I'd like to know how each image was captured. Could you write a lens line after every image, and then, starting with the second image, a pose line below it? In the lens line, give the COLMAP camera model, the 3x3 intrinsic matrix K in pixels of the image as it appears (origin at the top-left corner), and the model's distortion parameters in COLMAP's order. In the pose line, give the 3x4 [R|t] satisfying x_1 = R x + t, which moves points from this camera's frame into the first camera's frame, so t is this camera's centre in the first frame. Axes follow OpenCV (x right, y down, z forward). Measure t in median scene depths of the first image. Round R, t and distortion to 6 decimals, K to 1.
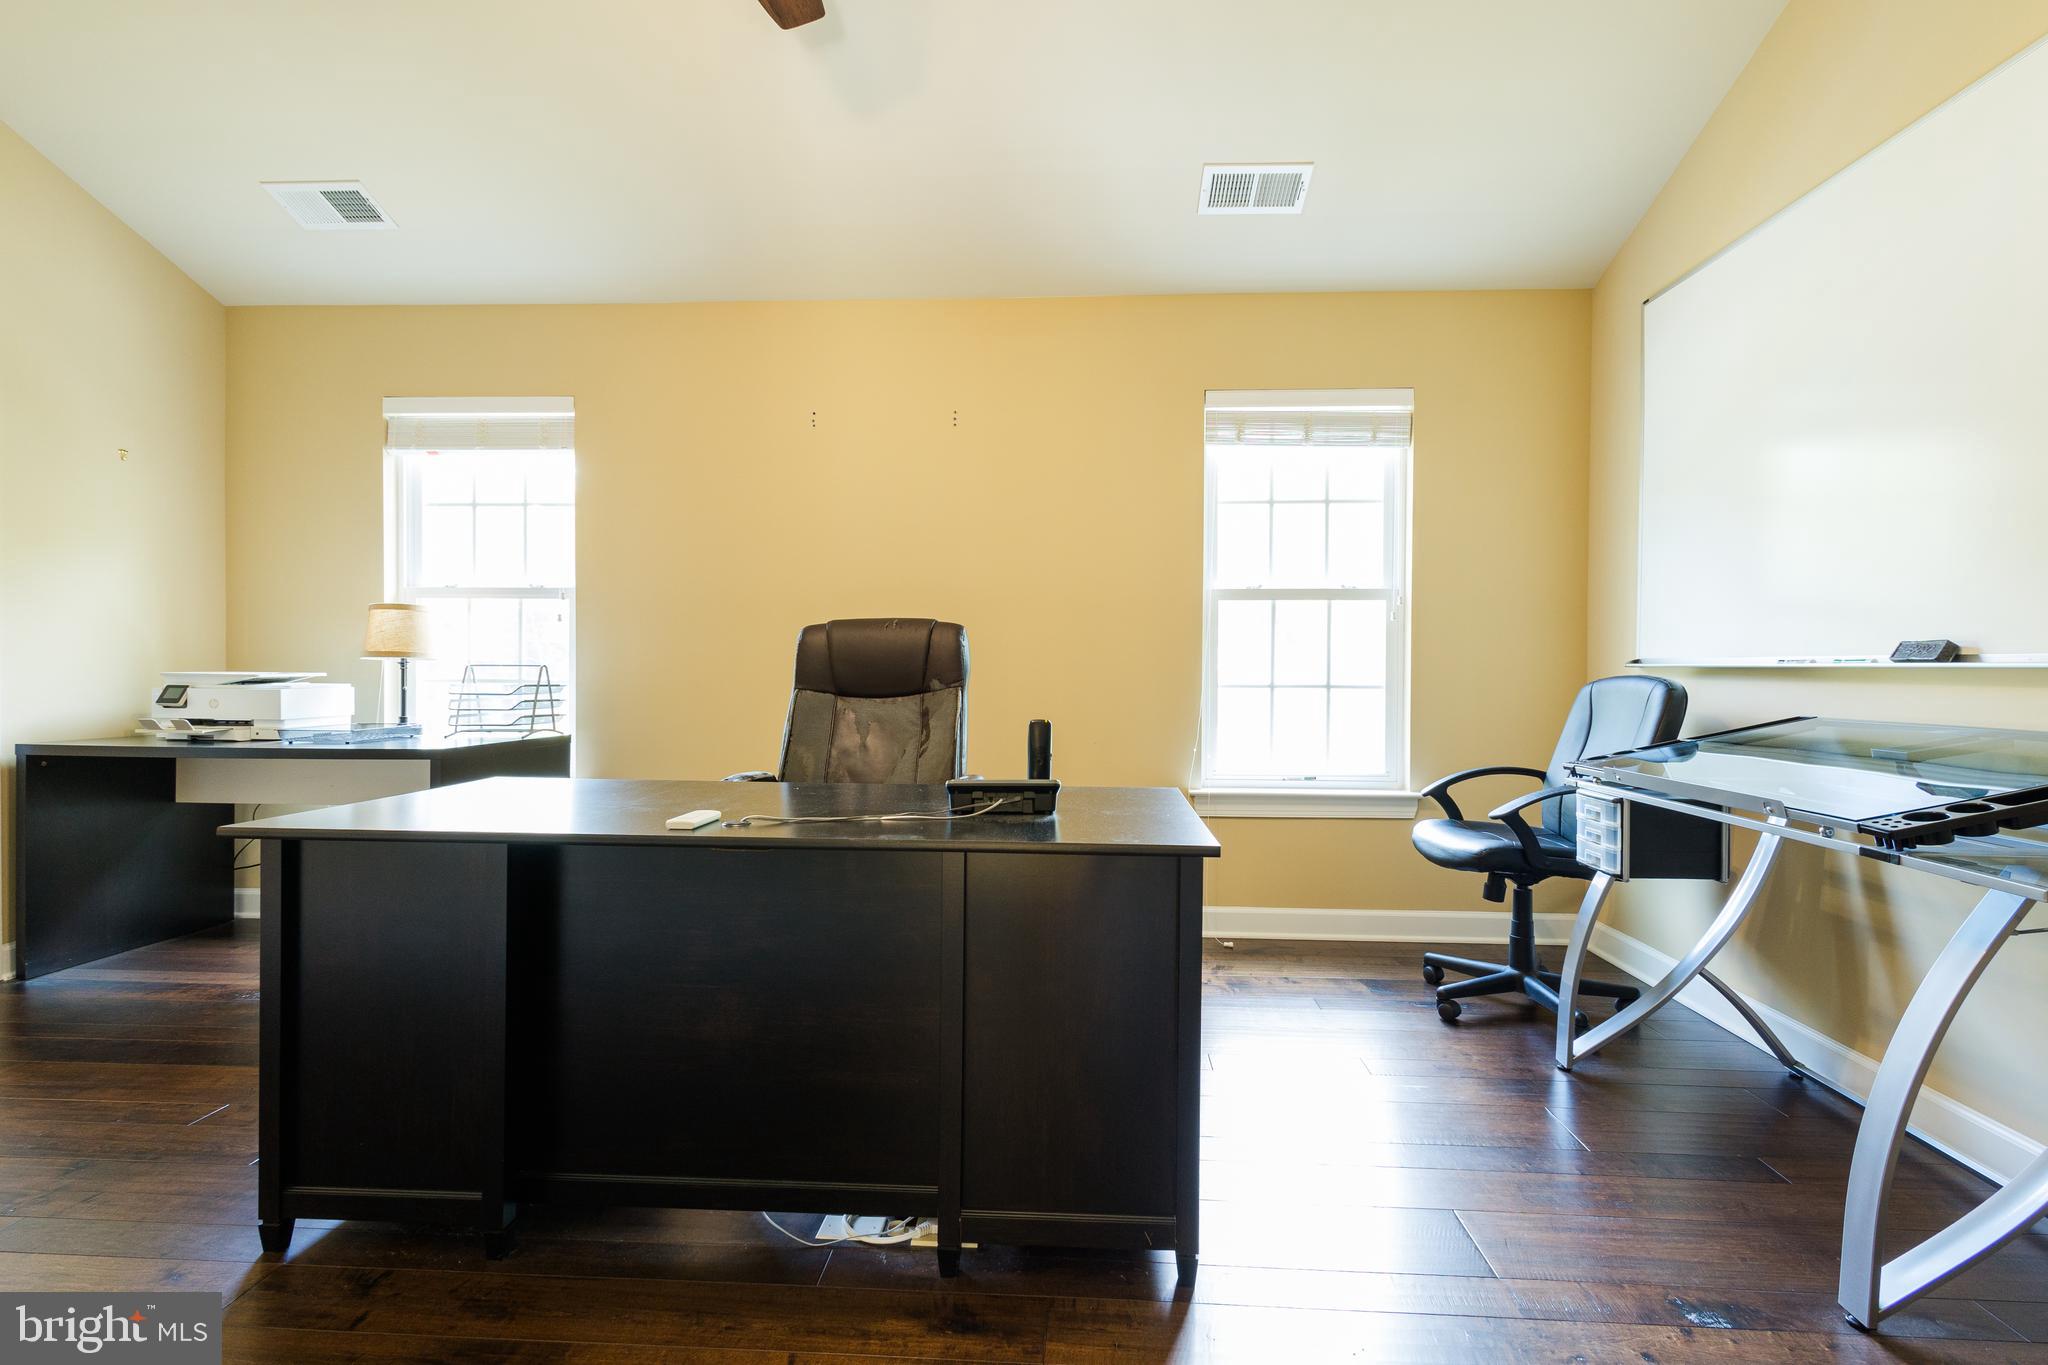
lens RADIAL K [[935.9, 0, 1015.5], [0, 935.9, 678.6], [0, 0, 1]] dist [0.005810, -0.000199]
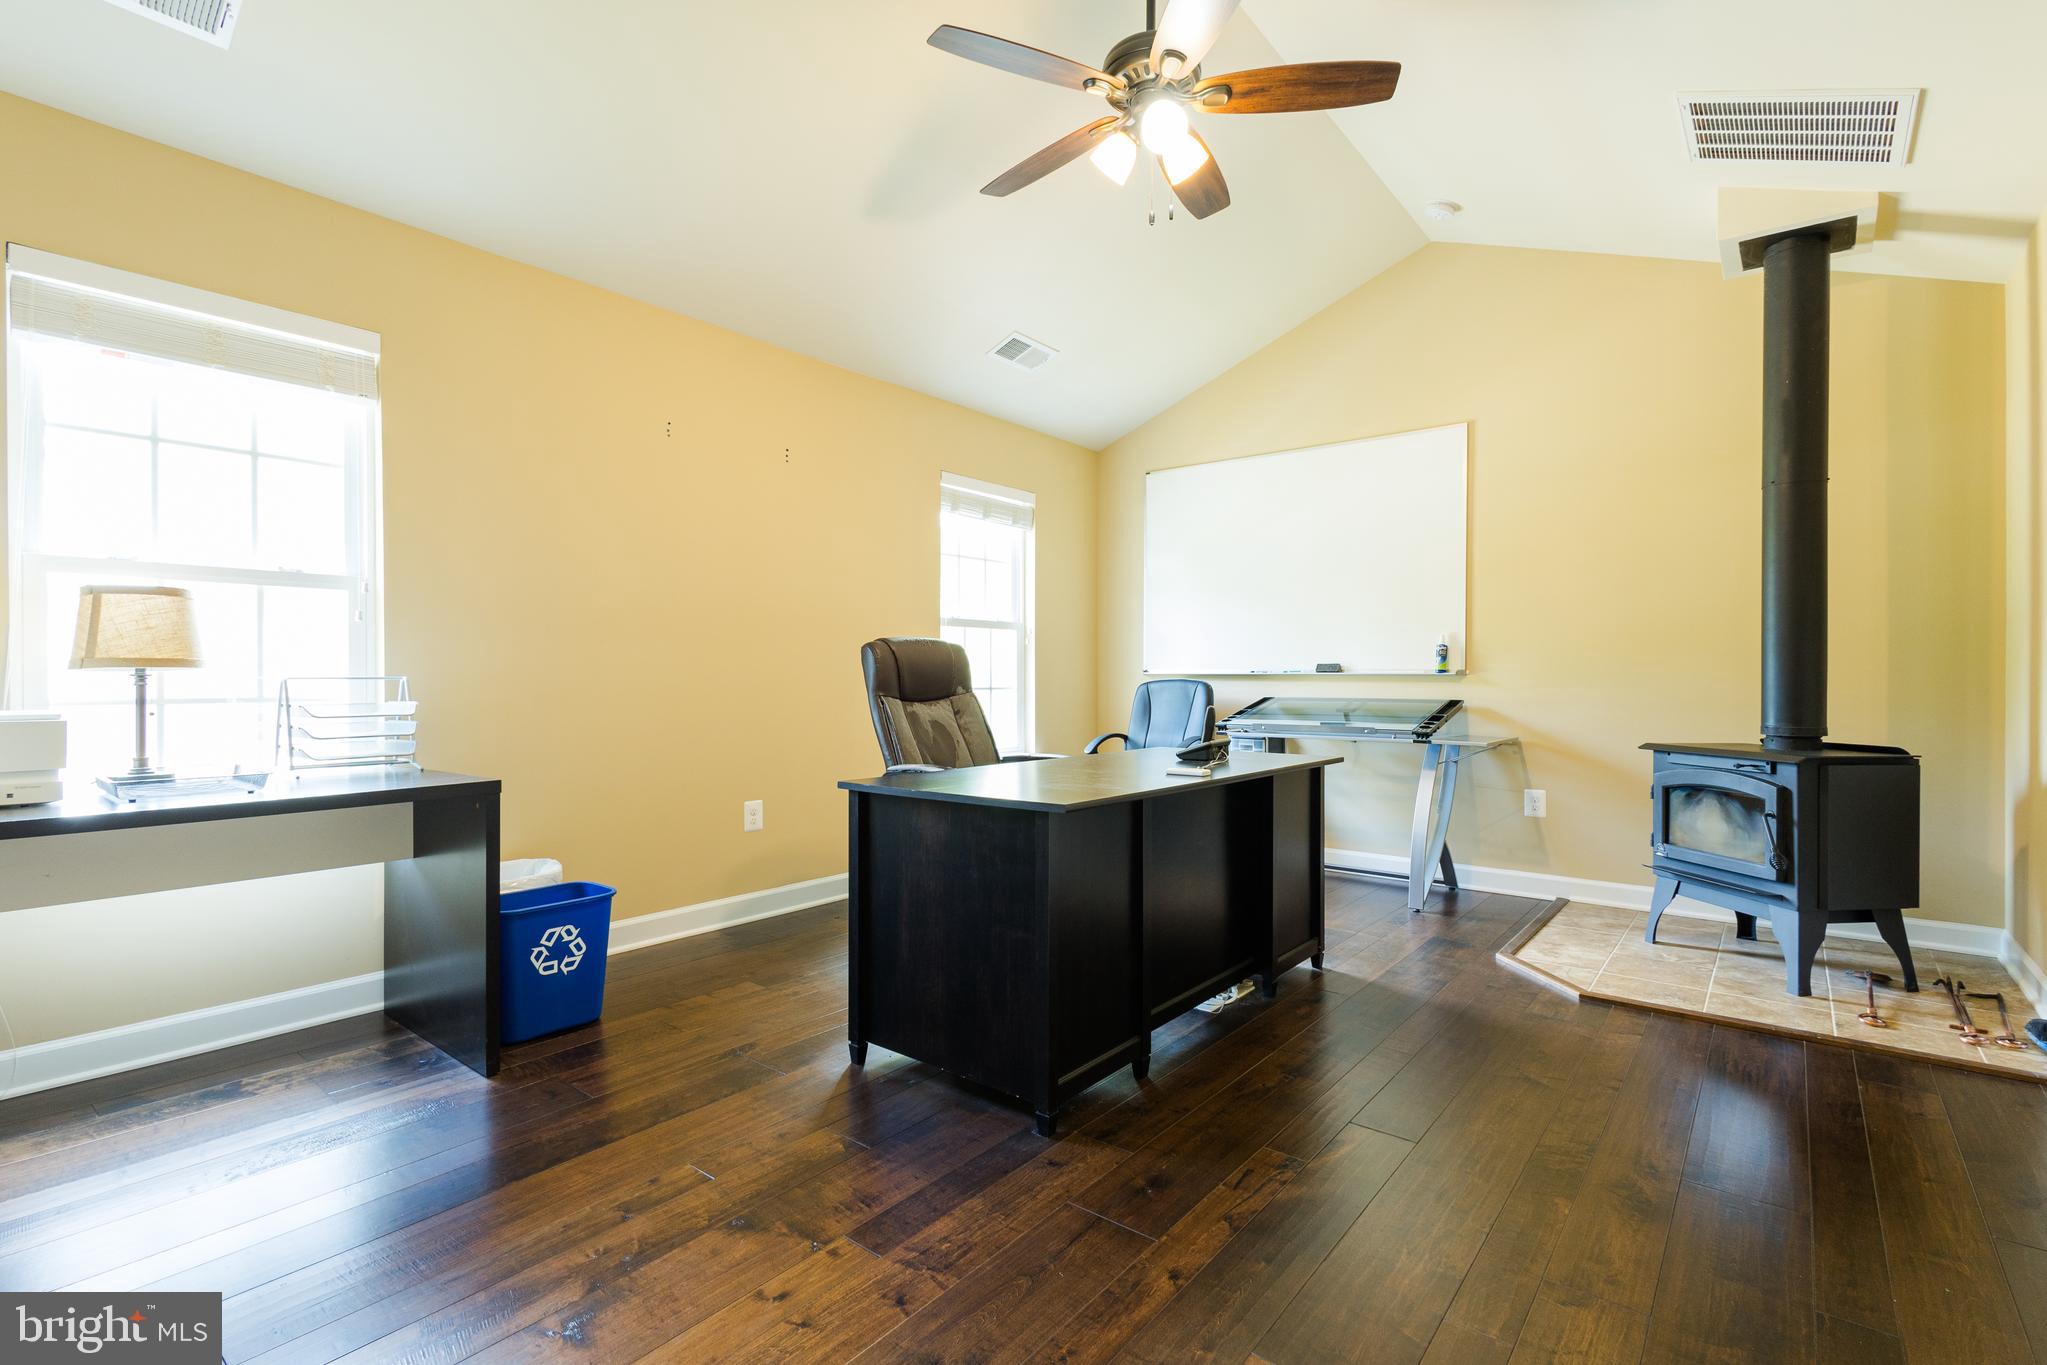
lens RADIAL K [[949.9, 0, 958.4], [0, 949.9, 677.3], [0, 0, 1]] dist [0.027457, -0.000059]
pose [[0.613048, -0.009338, 0.789991, -0.897605], [0.010709, 0.999936, 0.003509, -0.013317], [-0.789973, 0.006309, 0.613109, 0.141204]]
